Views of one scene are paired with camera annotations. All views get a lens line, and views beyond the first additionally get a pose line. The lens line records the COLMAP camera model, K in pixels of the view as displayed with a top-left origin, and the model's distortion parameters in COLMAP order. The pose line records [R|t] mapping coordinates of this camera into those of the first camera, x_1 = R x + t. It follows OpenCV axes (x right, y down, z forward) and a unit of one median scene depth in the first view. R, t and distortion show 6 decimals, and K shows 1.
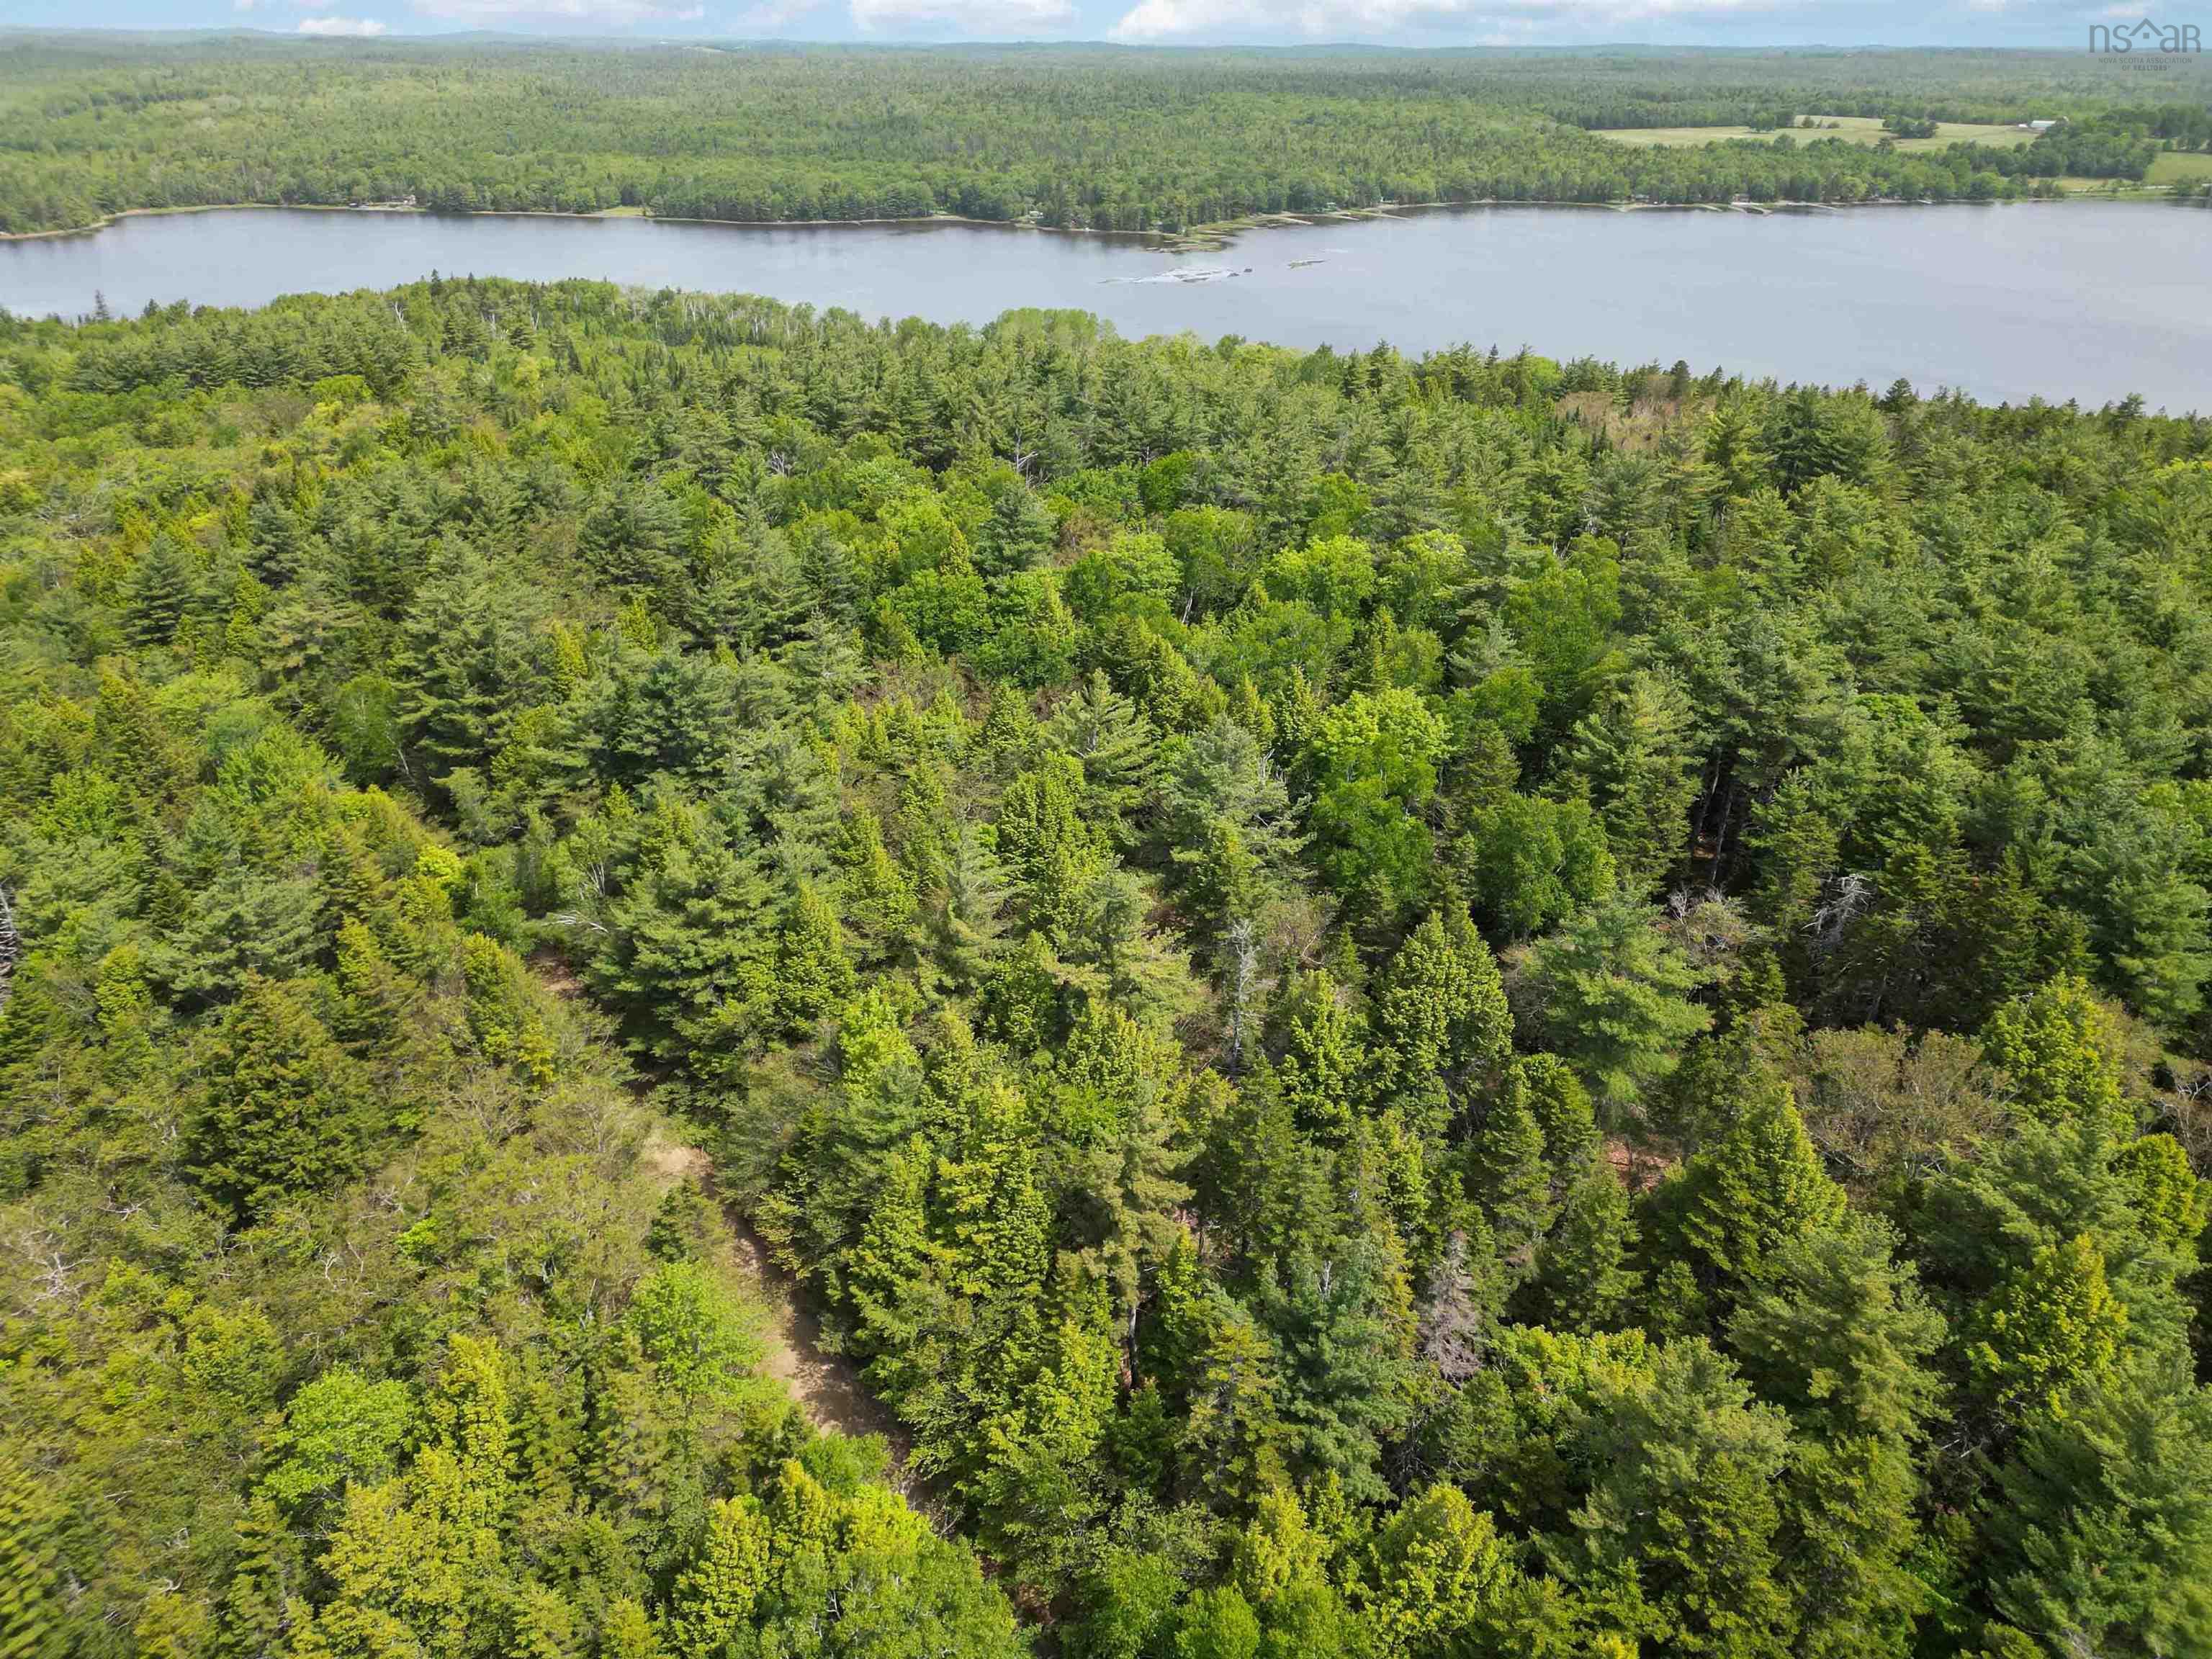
lens RADIAL K [[1523.3, 0, 1082.4], [0, 1523.3, 831.7], [0, 0, 1]] dist [0.060265, -0.050607]
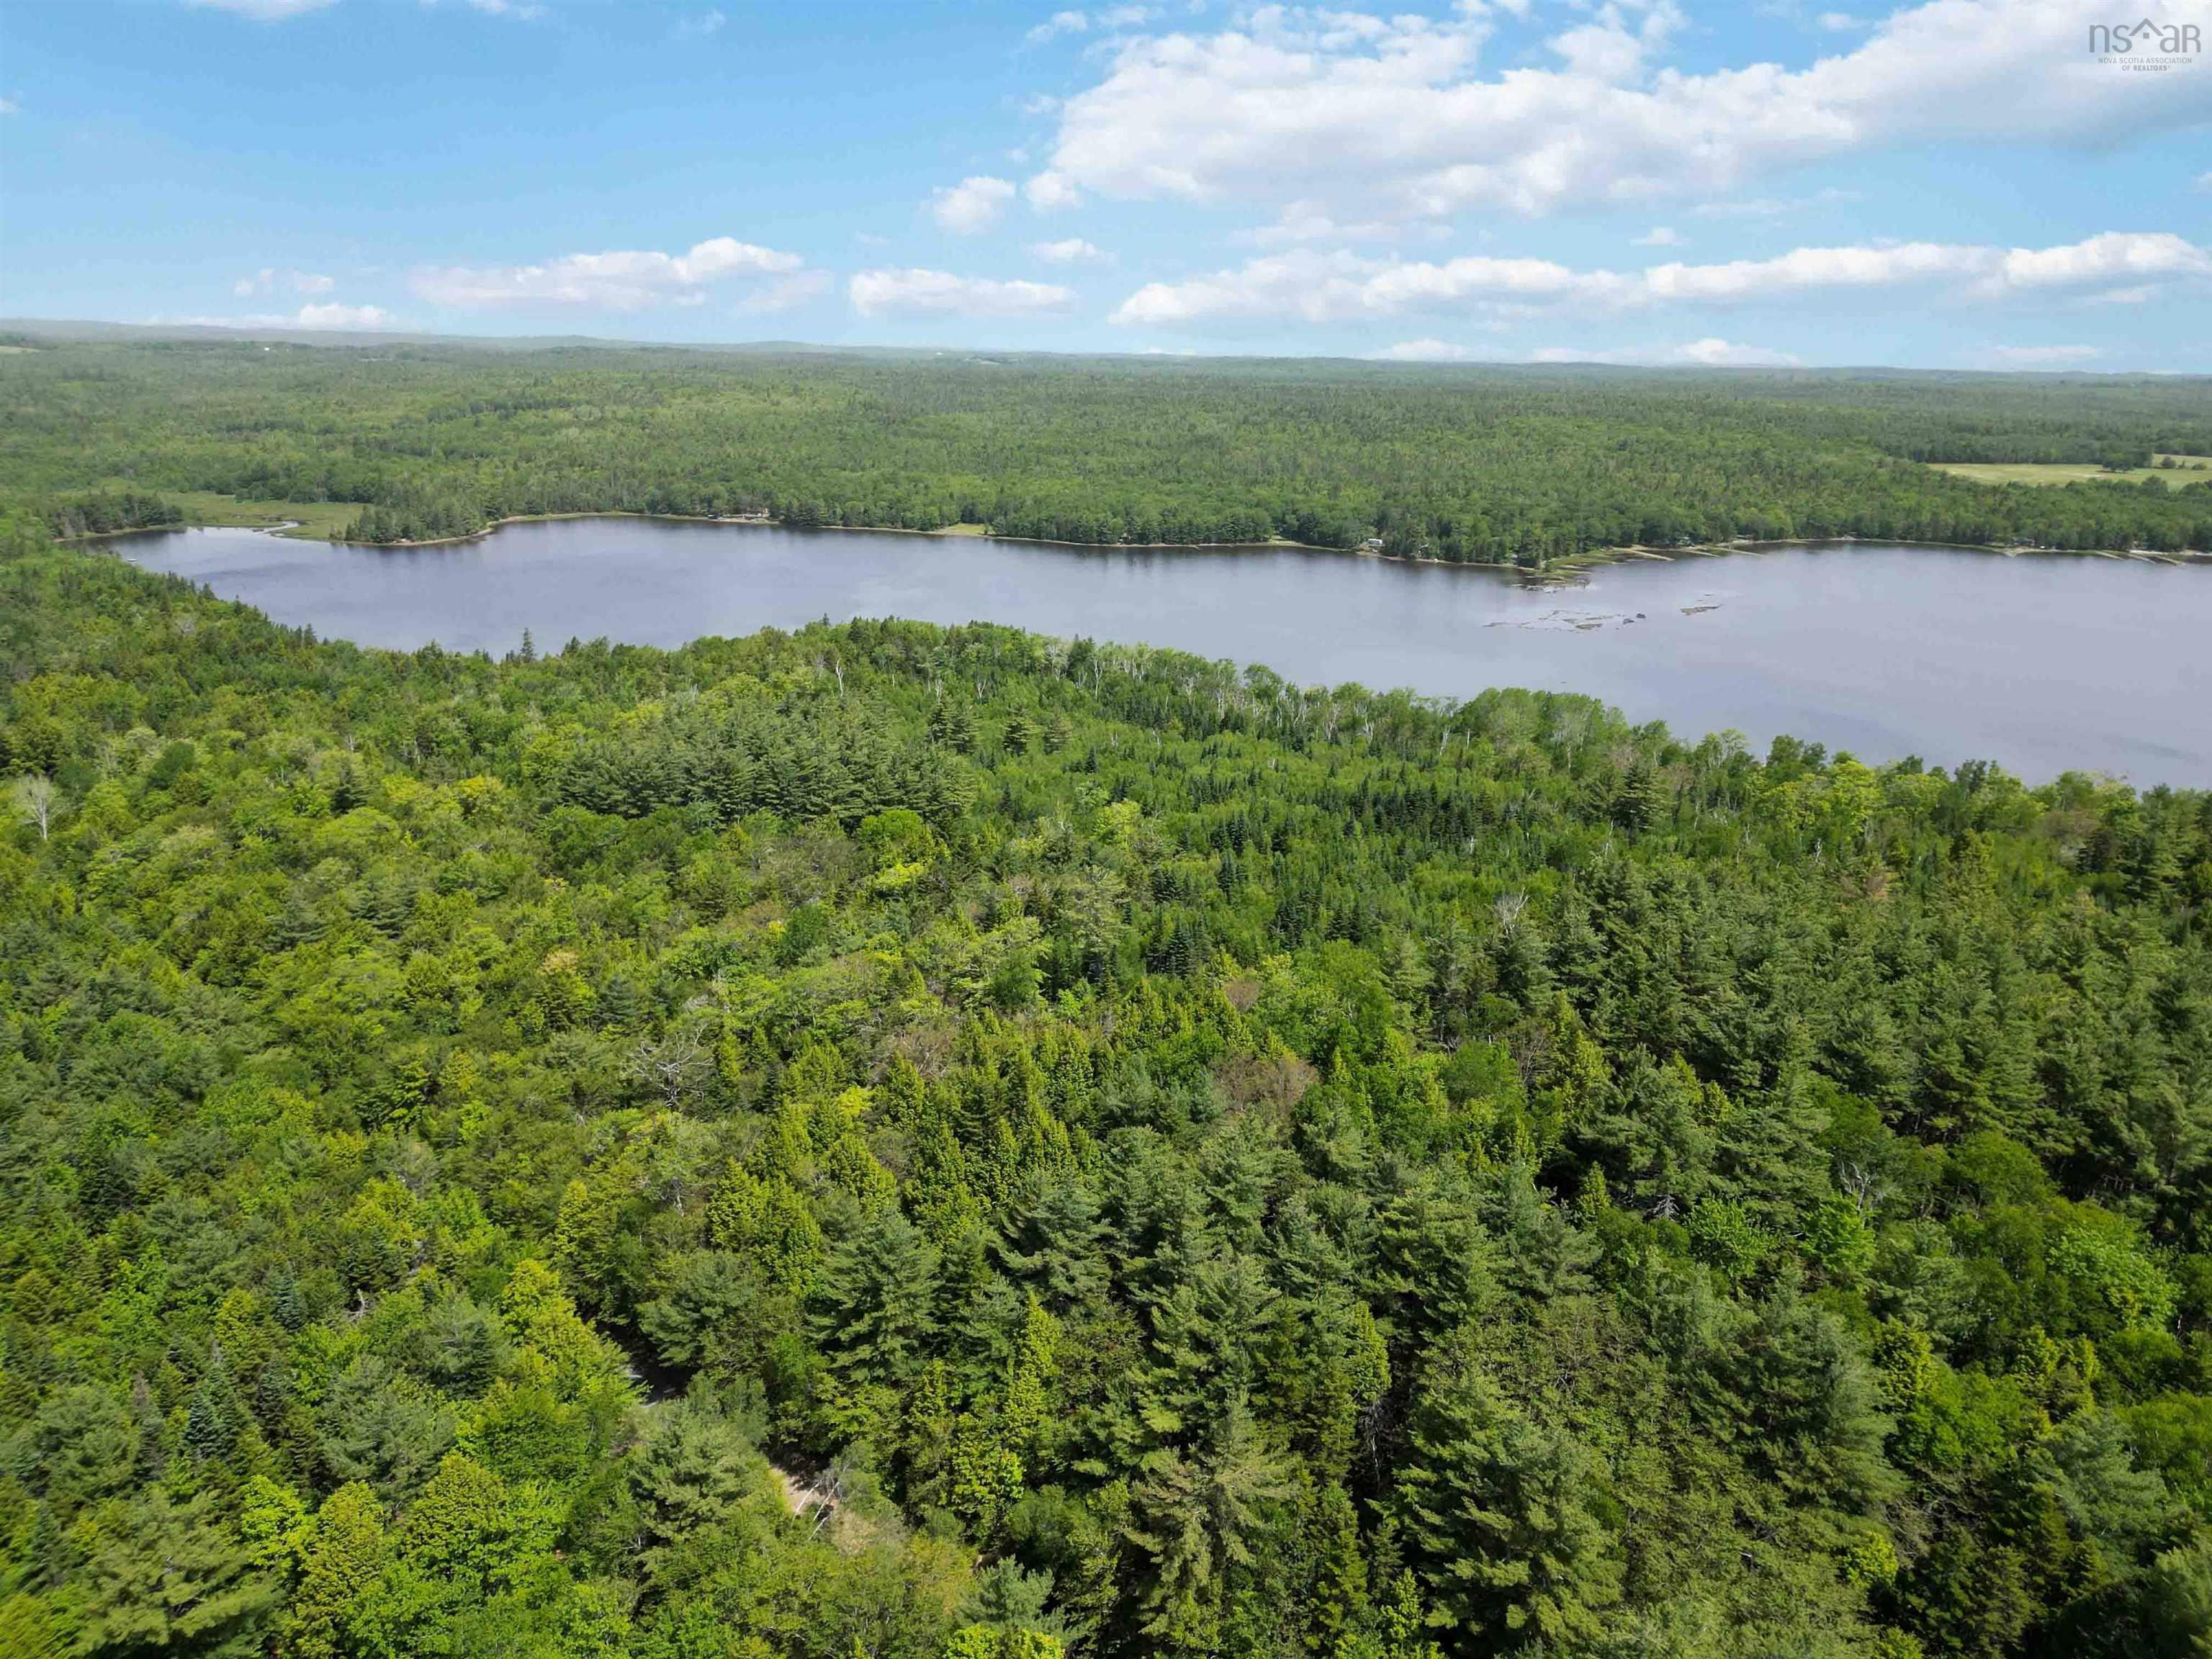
lens RADIAL K [[1523.3, 0, 1081.4], [0, 1523.3, 831.1], [0, 0, 1]] dist [0.060265, -0.050607]
pose [[0.990098, 0.056427, -0.128538, -0.706766], [-0.077451, 0.983257, -0.164947, -0.408316], [0.117079, 0.173269, 0.977891, 0.515865]]
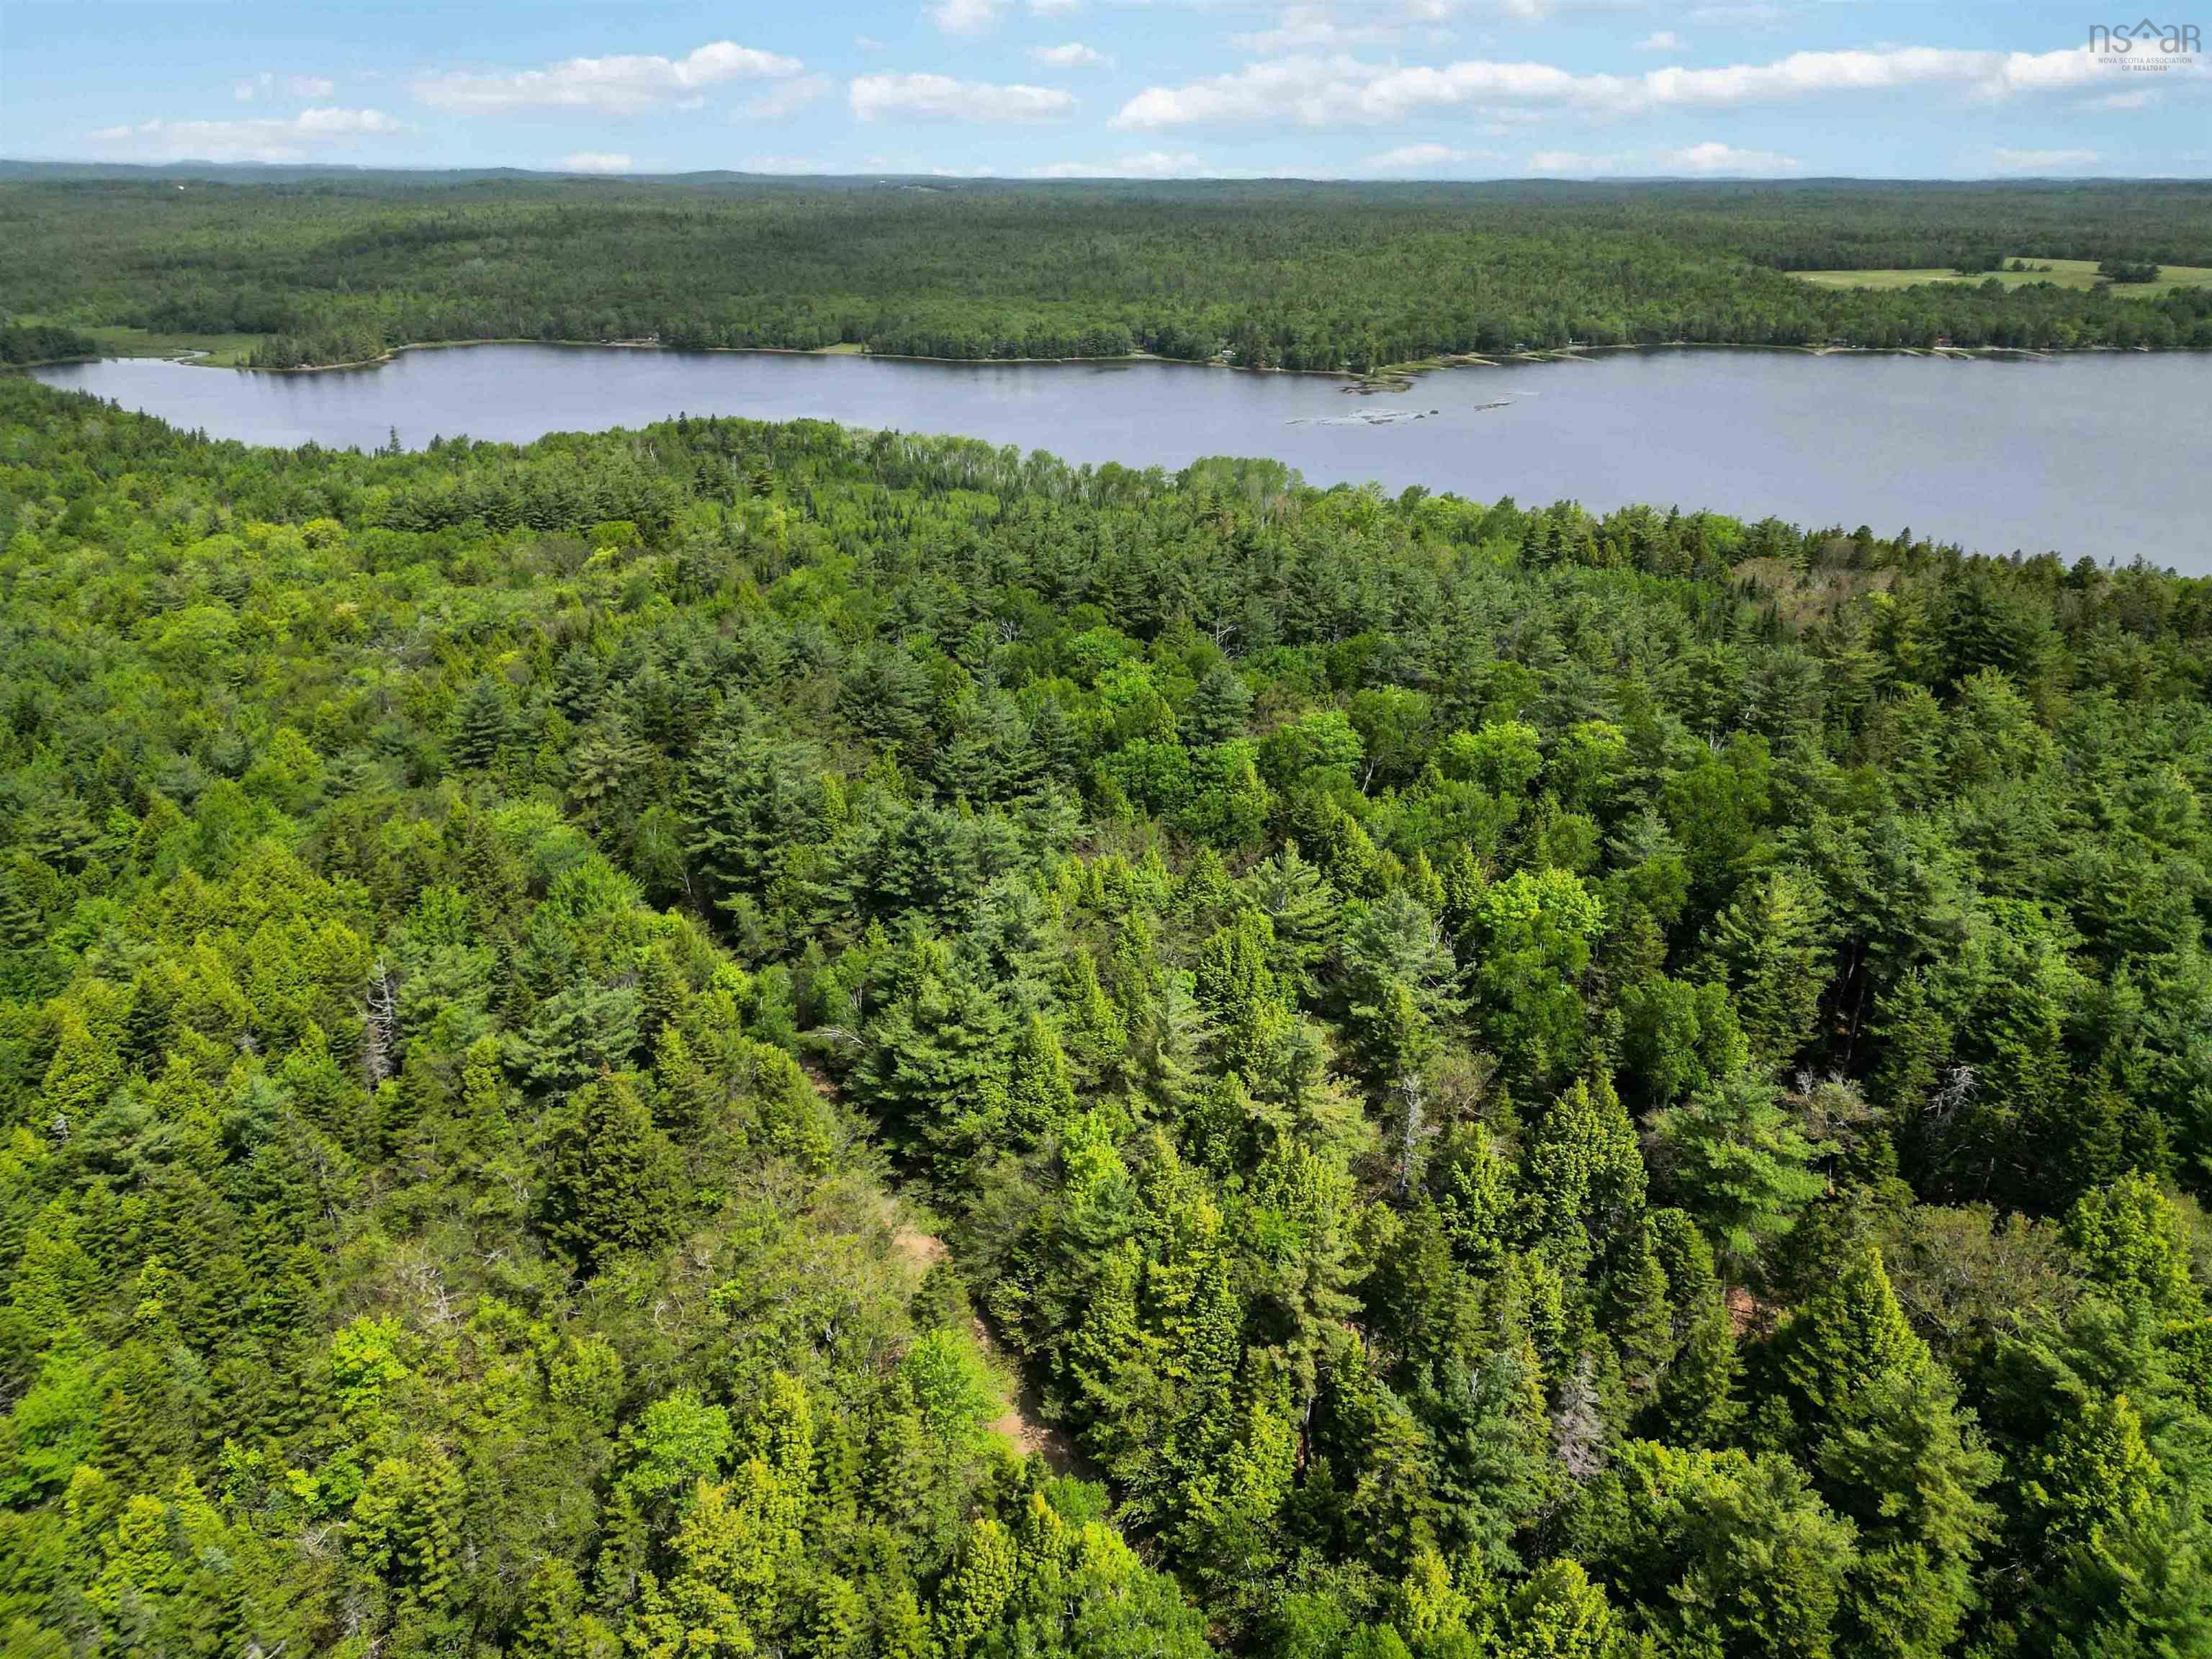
lens RADIAL K [[1523.3, 0, 1087.0], [0, 1523.3, 827.0], [0, 0, 1]] dist [0.060265, -0.050607]
pose [[0.993533, 0.043270, -0.104975, -0.022629], [-0.050805, 0.996238, -0.070209, -0.029172], [0.101542, 0.075088, 0.991993, -0.168008]]
